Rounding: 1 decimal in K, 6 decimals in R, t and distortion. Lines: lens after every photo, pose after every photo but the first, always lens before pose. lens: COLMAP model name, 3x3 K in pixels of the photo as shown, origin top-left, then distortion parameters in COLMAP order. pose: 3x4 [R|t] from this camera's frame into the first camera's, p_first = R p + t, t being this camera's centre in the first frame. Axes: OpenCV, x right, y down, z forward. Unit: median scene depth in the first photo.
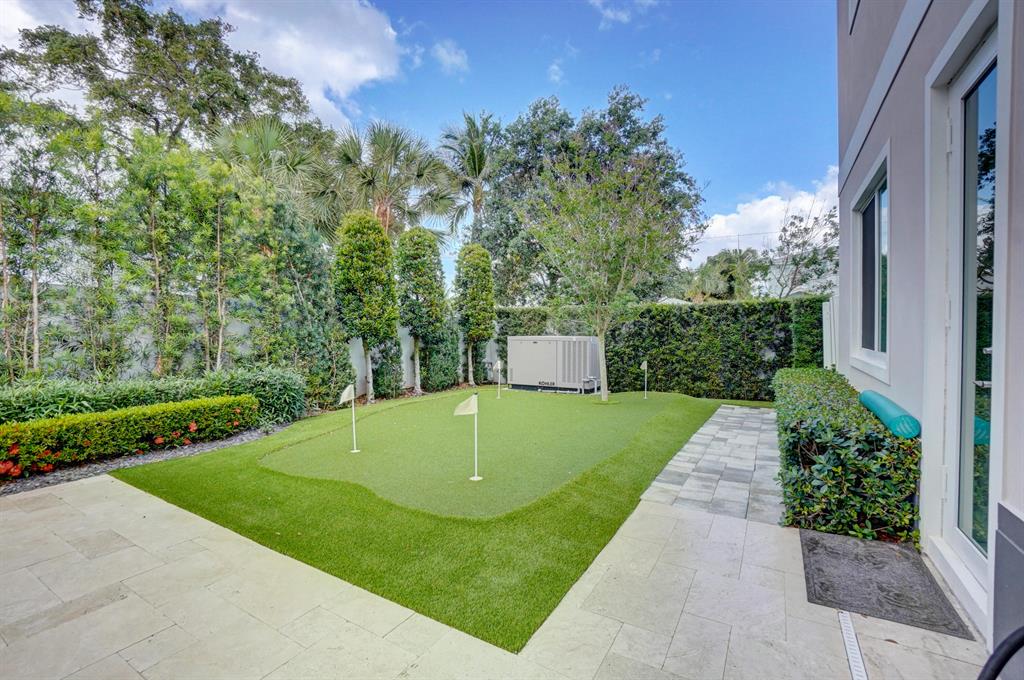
lens RADIAL K [[458.7, 0, 510.3], [0, 458.7, 337.9], [0, 0, 1]] dist [-0.068613, 0.025062]
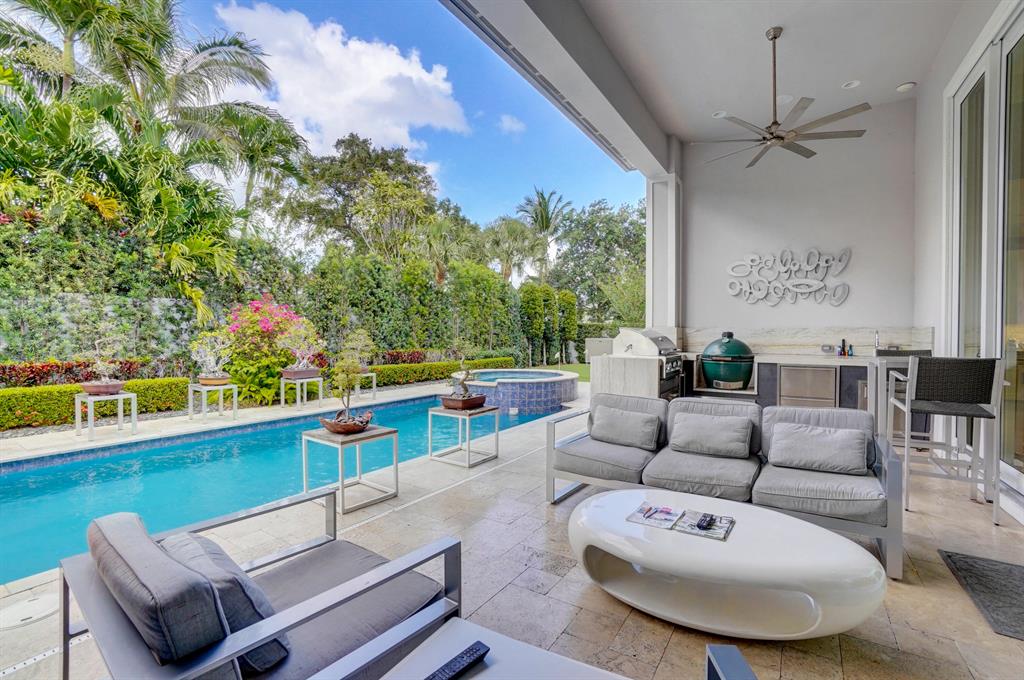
lens RADIAL K [[458.7, 0, 510.3], [0, 458.7, 337.9], [0, 0, 1]] dist [-0.068613, 0.025062]
pose [[0.999232, 0.011499, -0.037470, -0.231605], [-0.011931, 0.999865, -0.011315, 0.019701], [0.037335, 0.011753, 0.999234, -0.904302]]
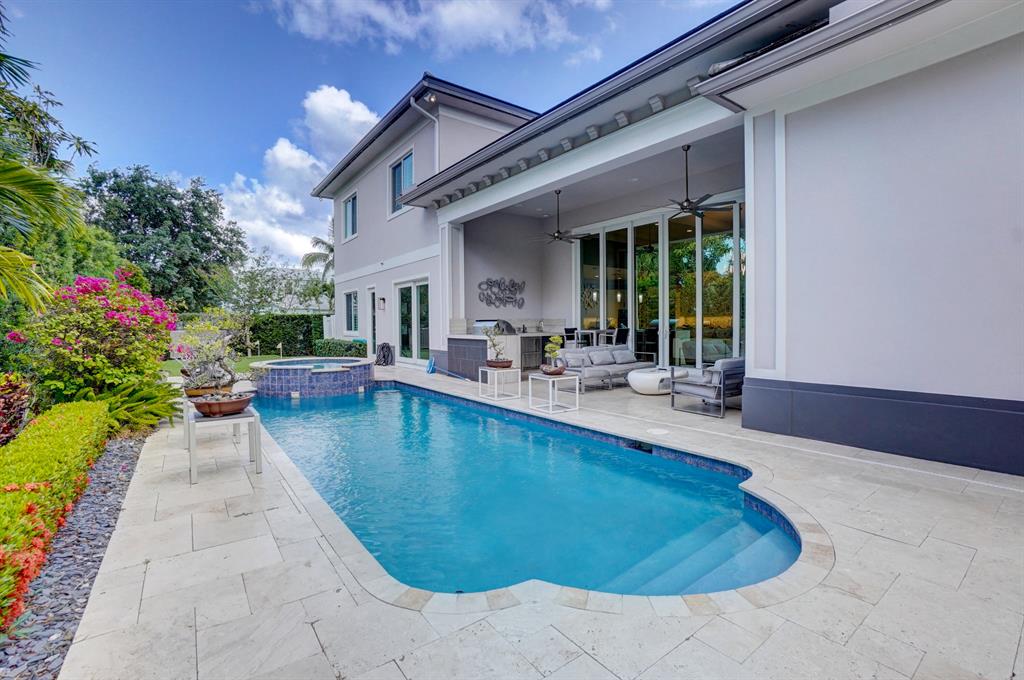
lens RADIAL K [[458.7, 0, 510.3], [0, 458.7, 337.9], [0, 0, 1]] dist [-0.068613, 0.025062]
pose [[0.399227, -0.032163, 0.916288, -0.940667], [0.028533, 0.999336, 0.022646, 0.016248], [-0.916408, 0.017103, 0.399880, -0.776908]]
